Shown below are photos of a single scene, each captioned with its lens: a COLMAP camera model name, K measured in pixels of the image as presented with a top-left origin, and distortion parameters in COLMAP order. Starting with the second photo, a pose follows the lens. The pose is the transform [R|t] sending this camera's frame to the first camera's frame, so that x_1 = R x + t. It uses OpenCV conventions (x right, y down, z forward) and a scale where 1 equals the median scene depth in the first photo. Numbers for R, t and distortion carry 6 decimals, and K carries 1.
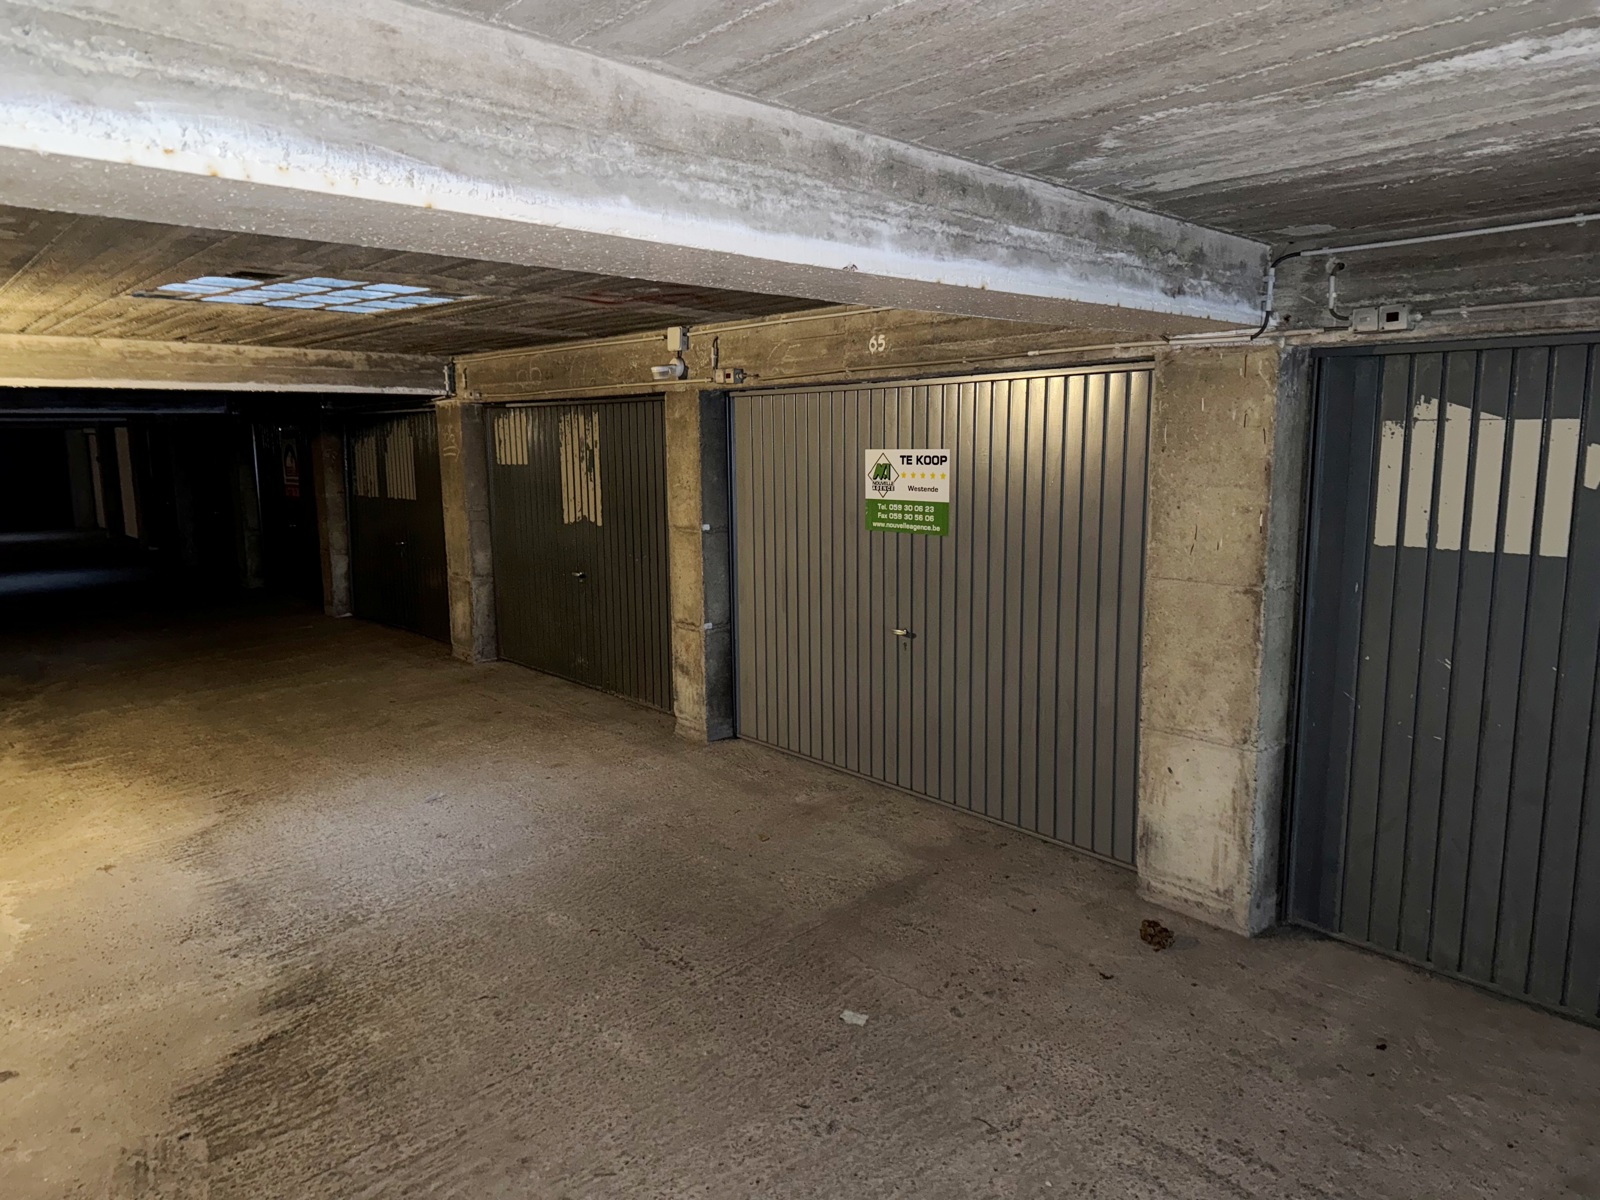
lens RADIAL K [[1108.2, 0, 797.4], [0, 1108.2, 605.0], [0, 0, 1]] dist [0.004387, -0.013532]
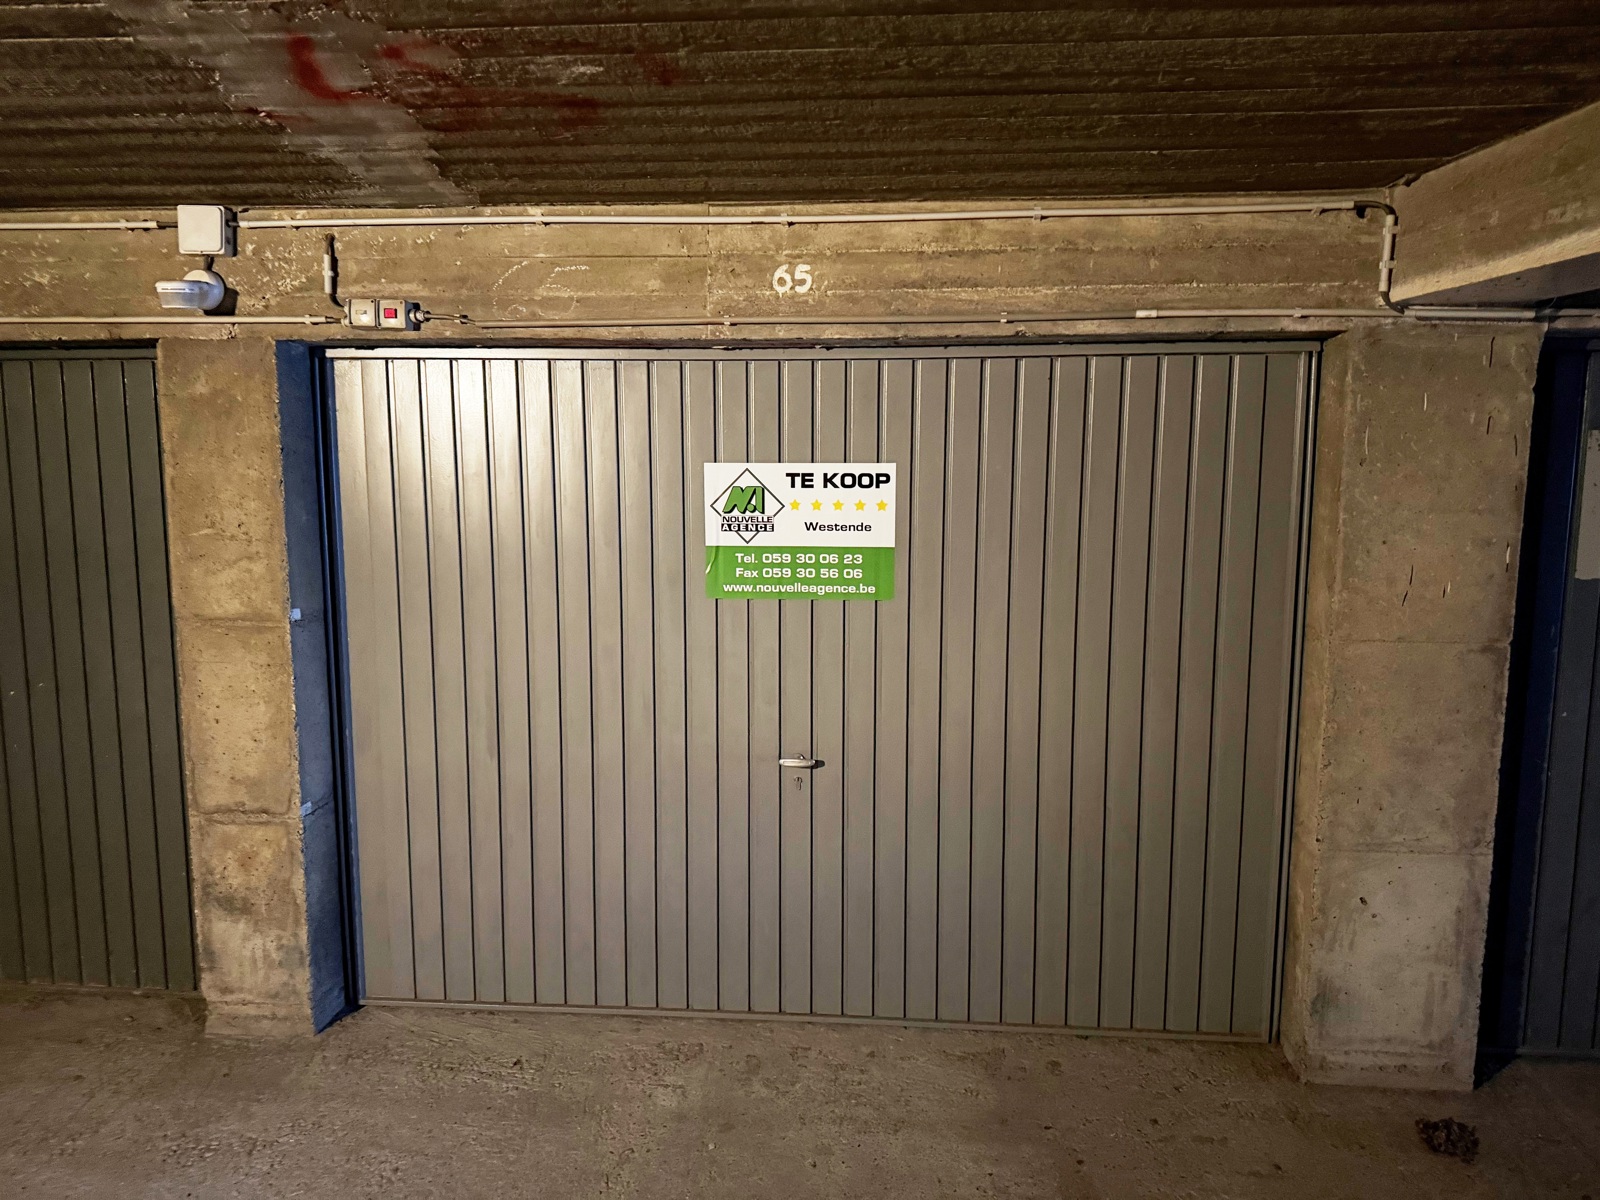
lens RADIAL K [[1108.2, 0, 817.2], [0, 1108.2, 600.9], [0, 0, 1]] dist [0.004387, -0.013532]
pose [[0.694304, -0.073319, 0.715938, -0.338281], [0.096060, 0.995337, 0.008776, -0.071068], [-0.713243, 0.062680, 0.698109, 0.587683]]
